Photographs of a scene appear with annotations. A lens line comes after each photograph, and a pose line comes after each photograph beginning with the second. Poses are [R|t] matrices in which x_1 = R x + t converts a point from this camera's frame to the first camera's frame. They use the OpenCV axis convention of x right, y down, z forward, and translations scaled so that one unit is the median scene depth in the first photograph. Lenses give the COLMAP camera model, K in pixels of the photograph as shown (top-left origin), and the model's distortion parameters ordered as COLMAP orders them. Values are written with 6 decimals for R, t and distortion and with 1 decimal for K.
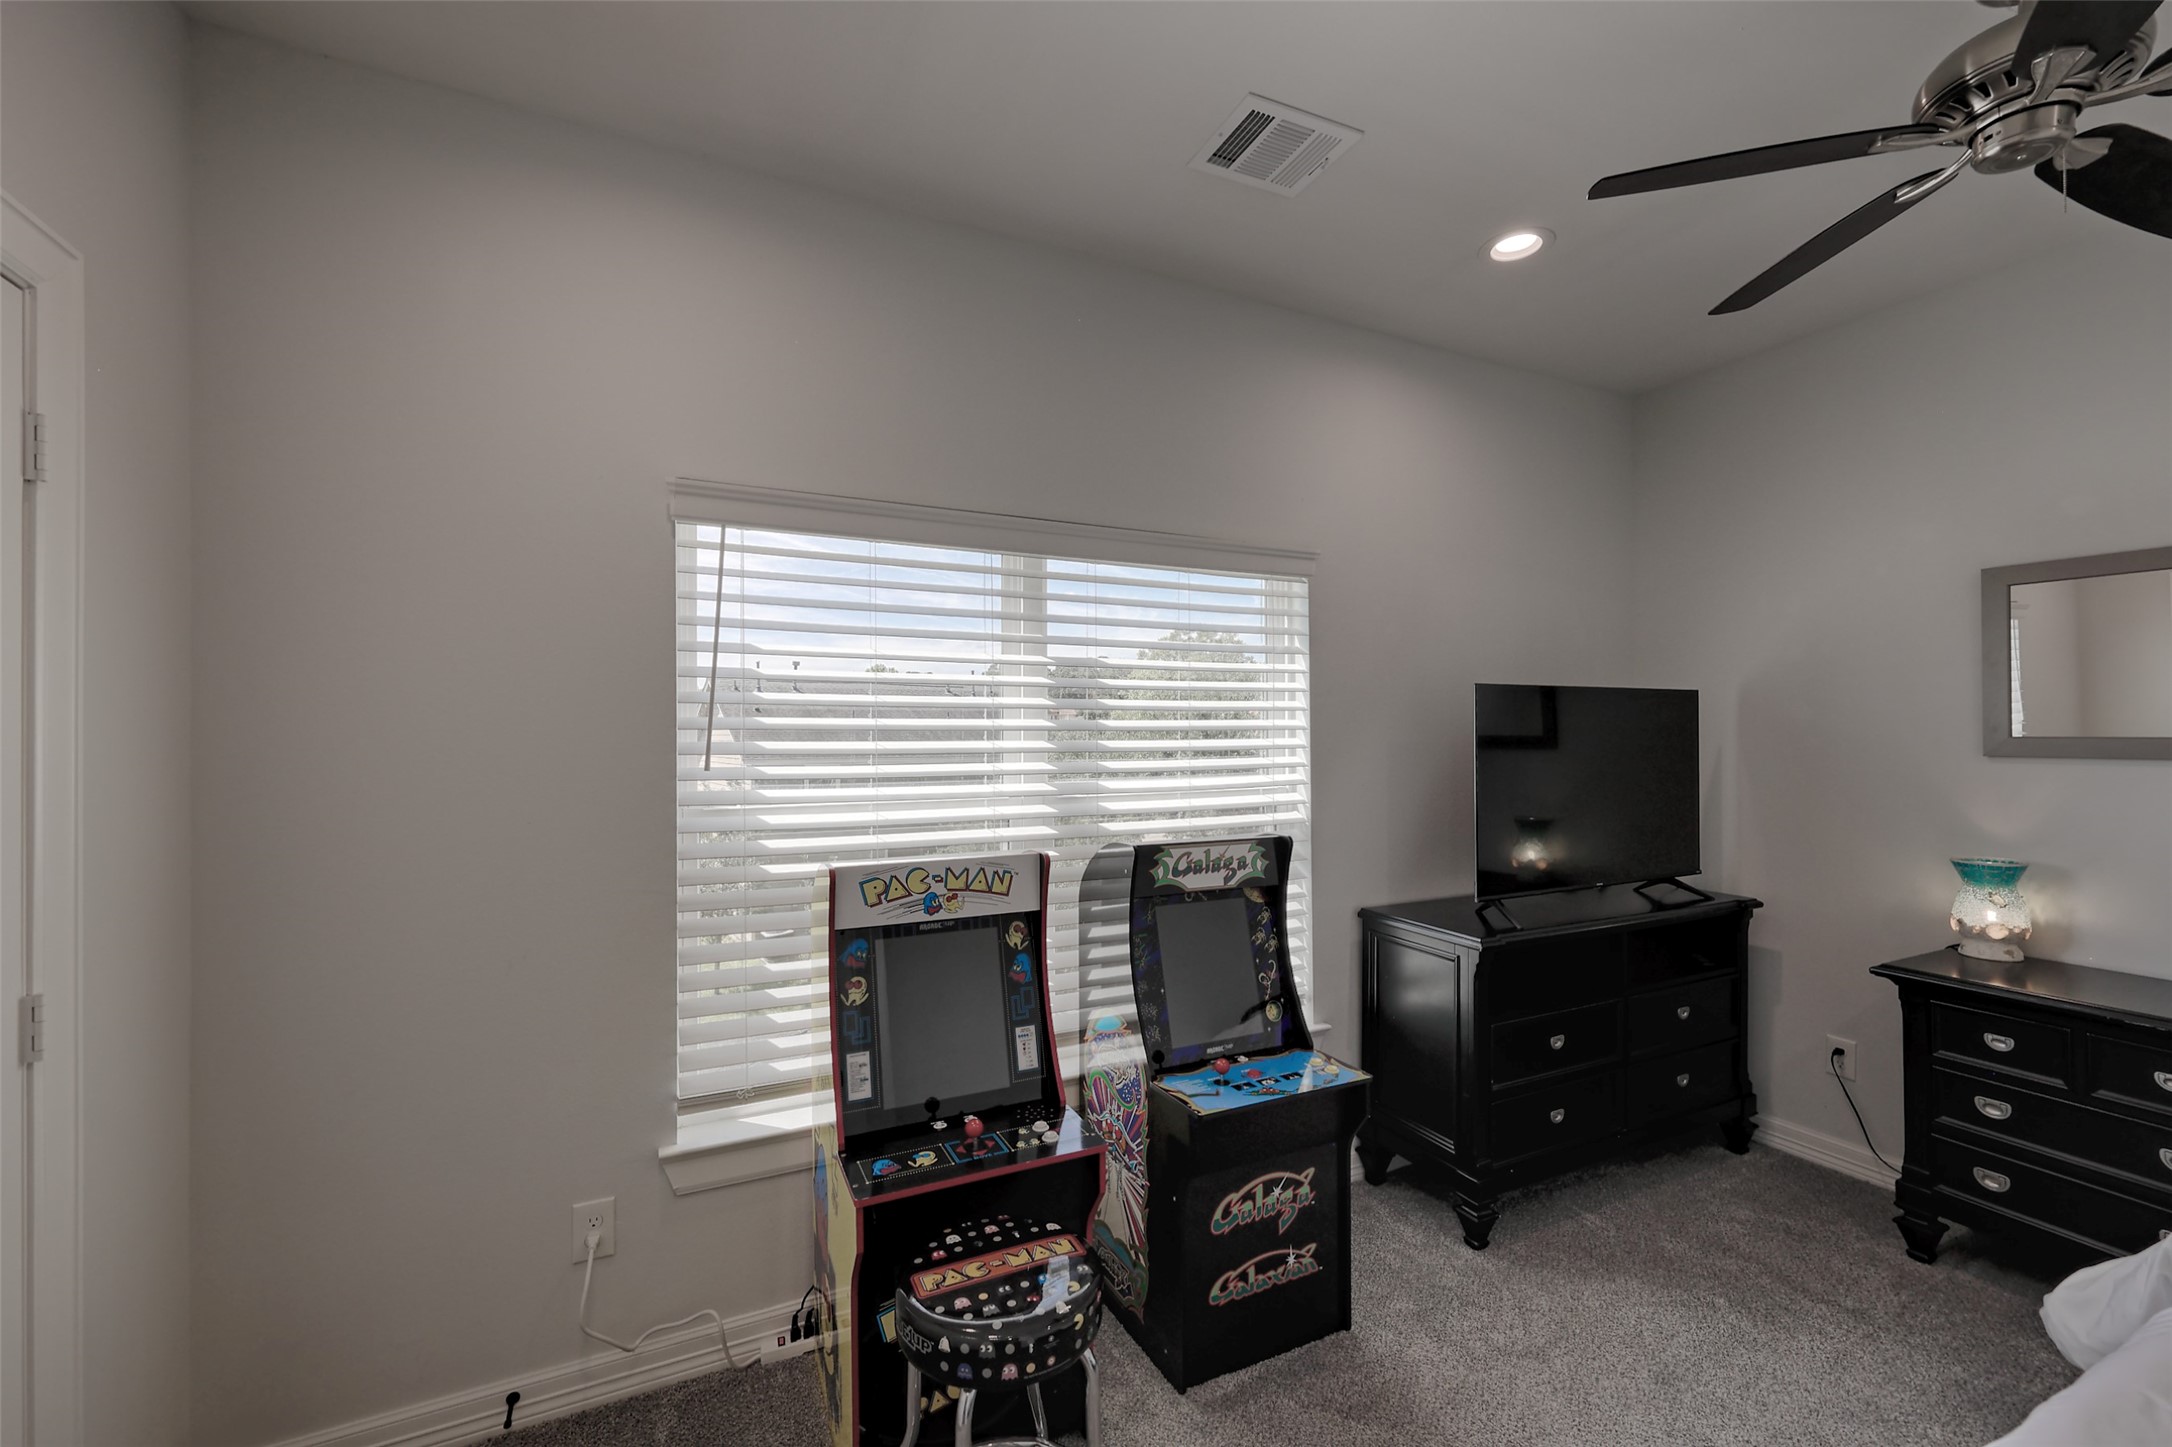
lens RADIAL K [[874.4, 0, 1096.4], [0, 874.4, 731.4], [0, 0, 1]] dist [-0.004228, 0.002093]
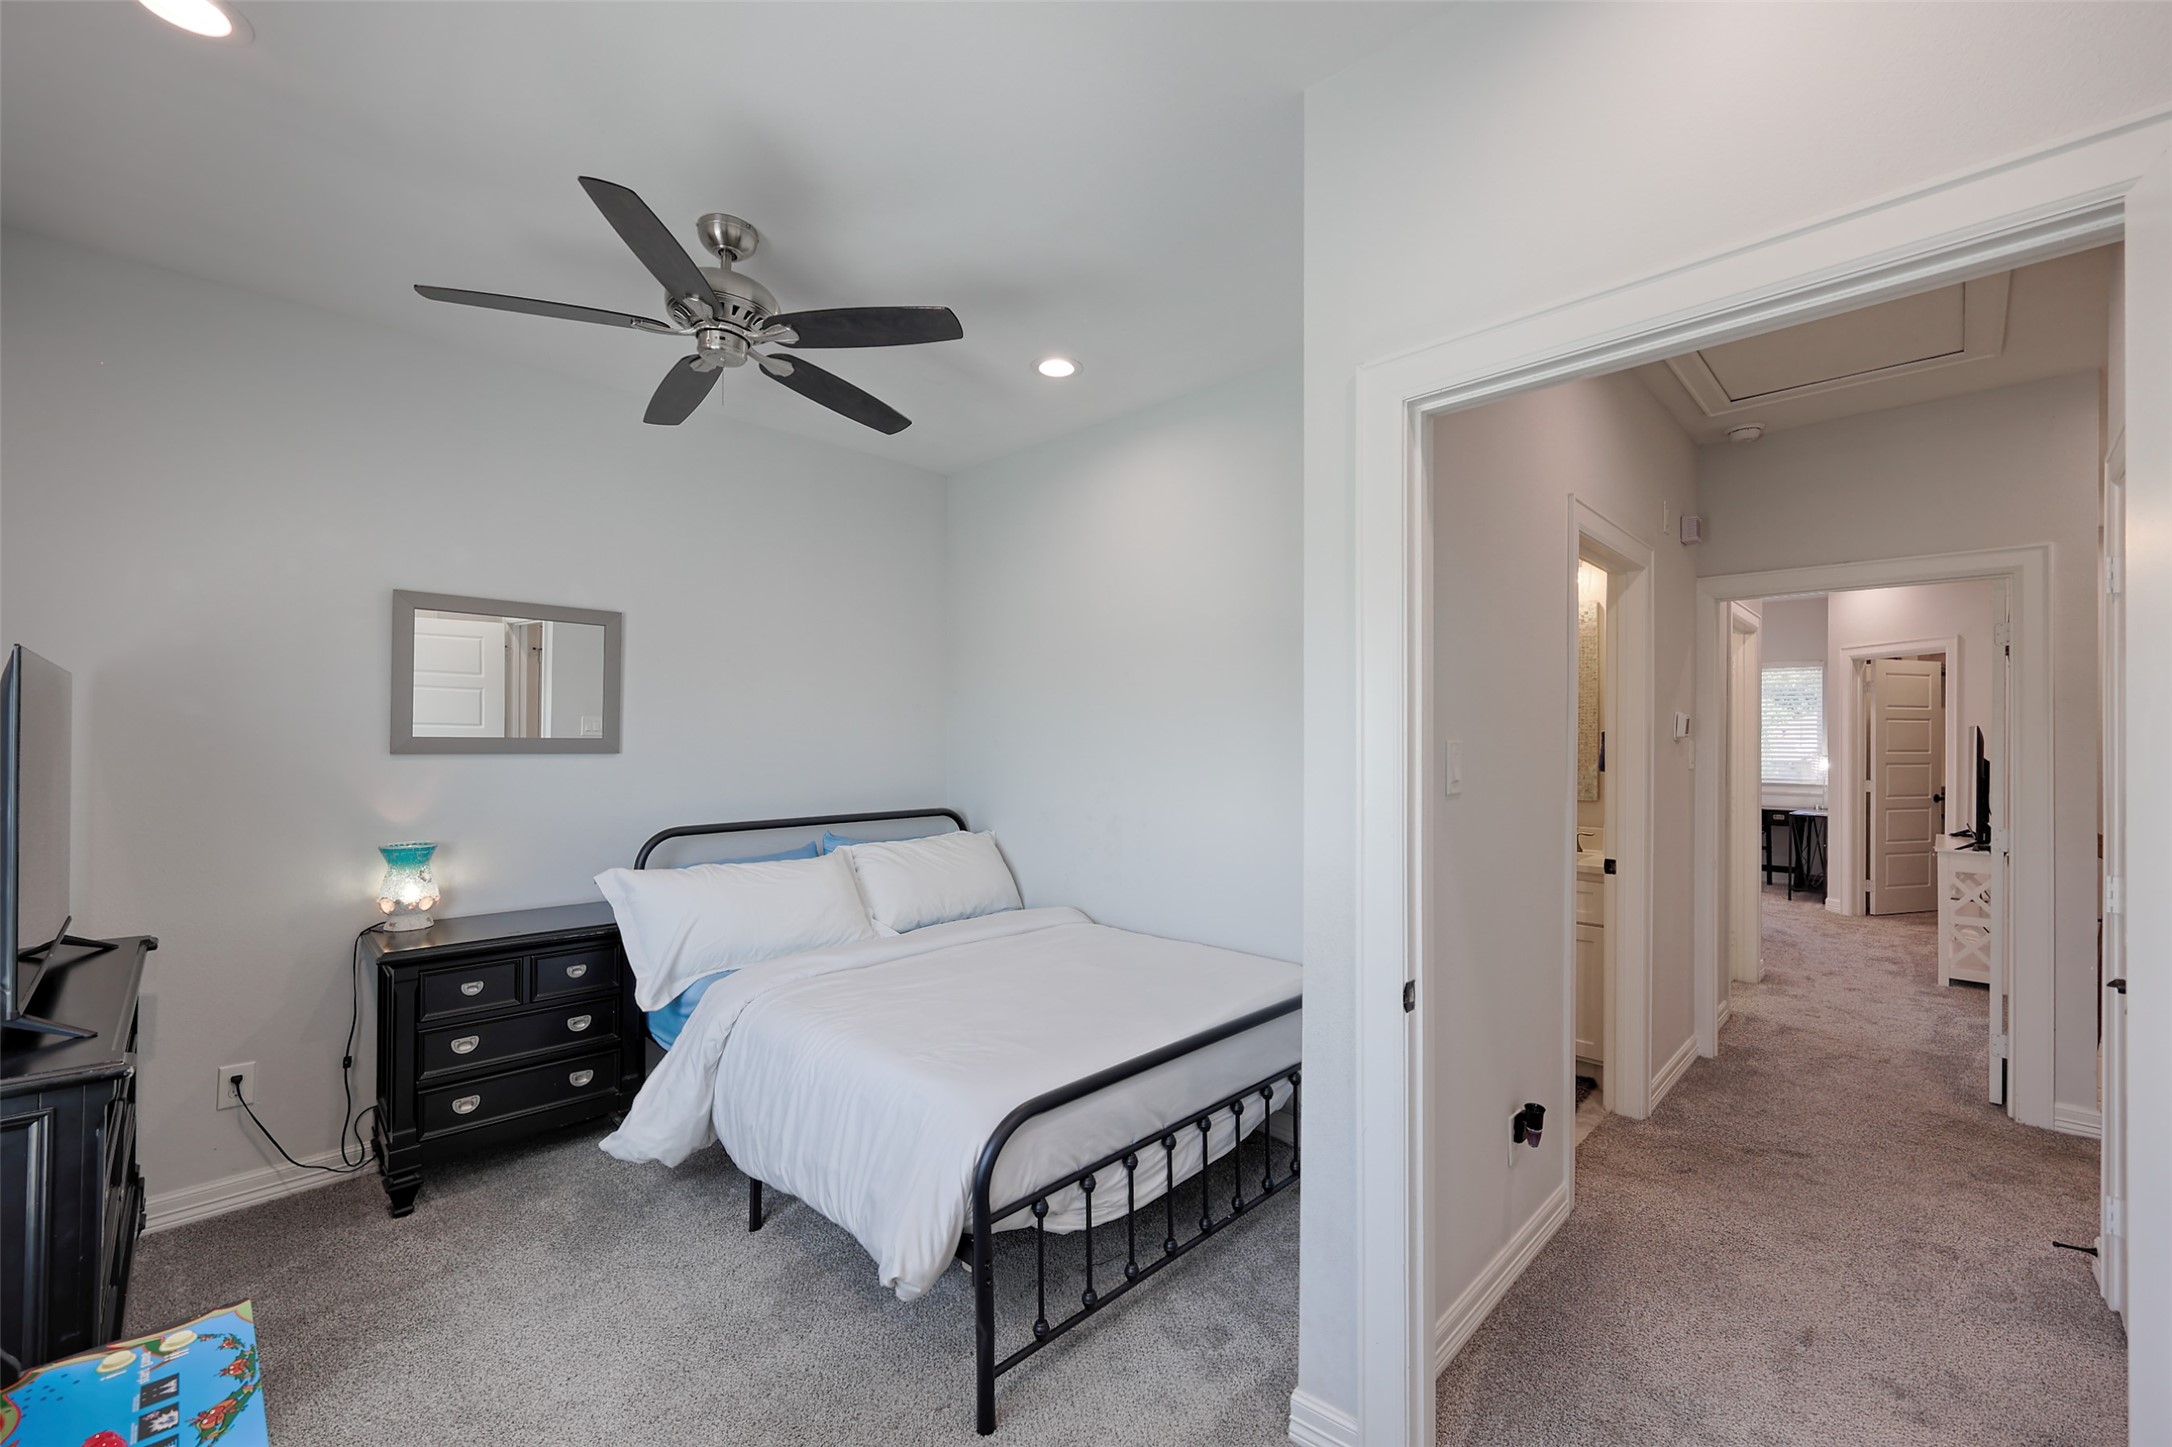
lens RADIAL K [[874.4, 0, 1096.8], [0, 874.4, 733.9], [0, 0, 1]] dist [-0.004228, 0.002093]
pose [[-0.324463, 0.003150, 0.945893, -0.527811], [-0.008777, 0.999941, -0.006341, 0.001894], [-0.945858, -0.010359, -0.324416, 0.754287]]
